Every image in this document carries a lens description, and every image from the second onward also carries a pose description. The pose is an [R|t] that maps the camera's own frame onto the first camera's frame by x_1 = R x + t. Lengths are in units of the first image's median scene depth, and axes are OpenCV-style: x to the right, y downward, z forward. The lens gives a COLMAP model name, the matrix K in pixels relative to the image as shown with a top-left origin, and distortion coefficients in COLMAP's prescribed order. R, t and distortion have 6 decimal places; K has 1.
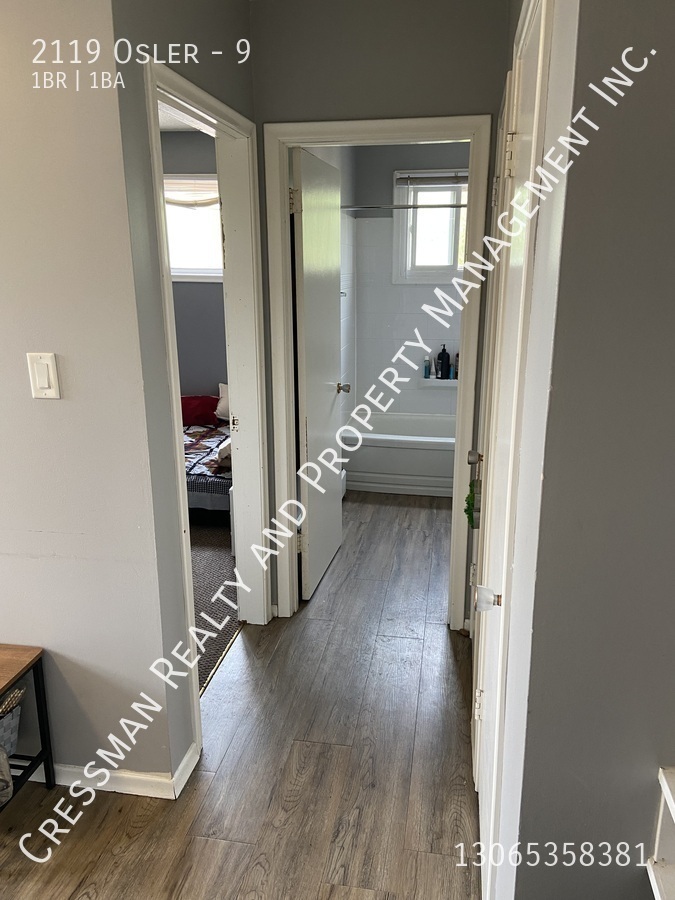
lens RADIAL K [[681.7, 0, 340.4], [0, 681.7, 447.4], [0, 0, 1]] dist [0.139931, -0.167752]
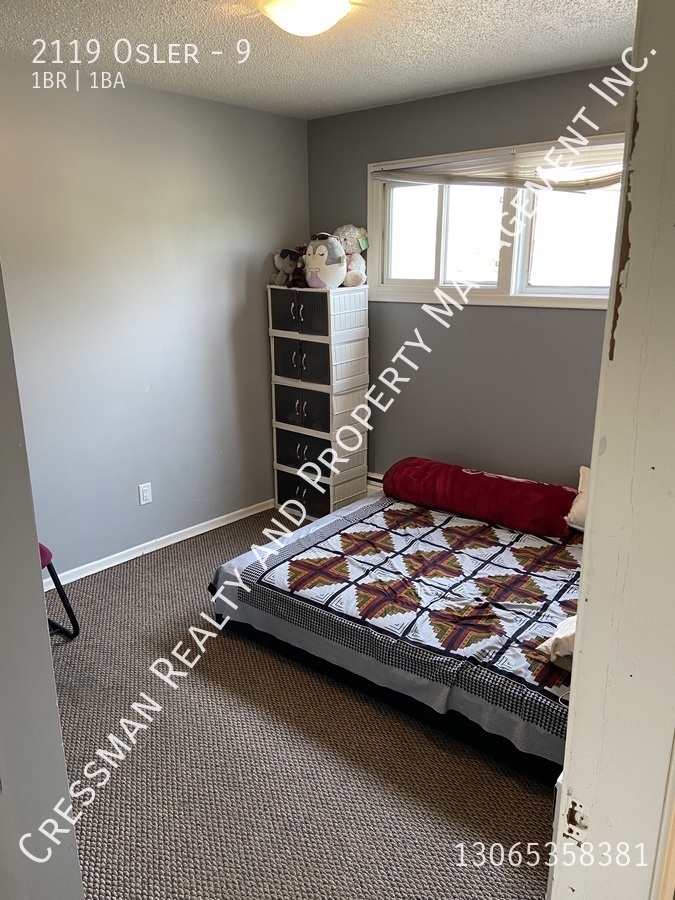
lens RADIAL K [[681.7, 0, 340.4], [0, 681.7, 447.4], [0, 0, 1]] dist [0.139931, -0.167752]
pose [[0.858978, 0.128188, -0.495706, -0.057638], [-0.116111, 0.991698, 0.055249, -0.132716], [0.498673, 0.010099, 0.866731, 0.366873]]
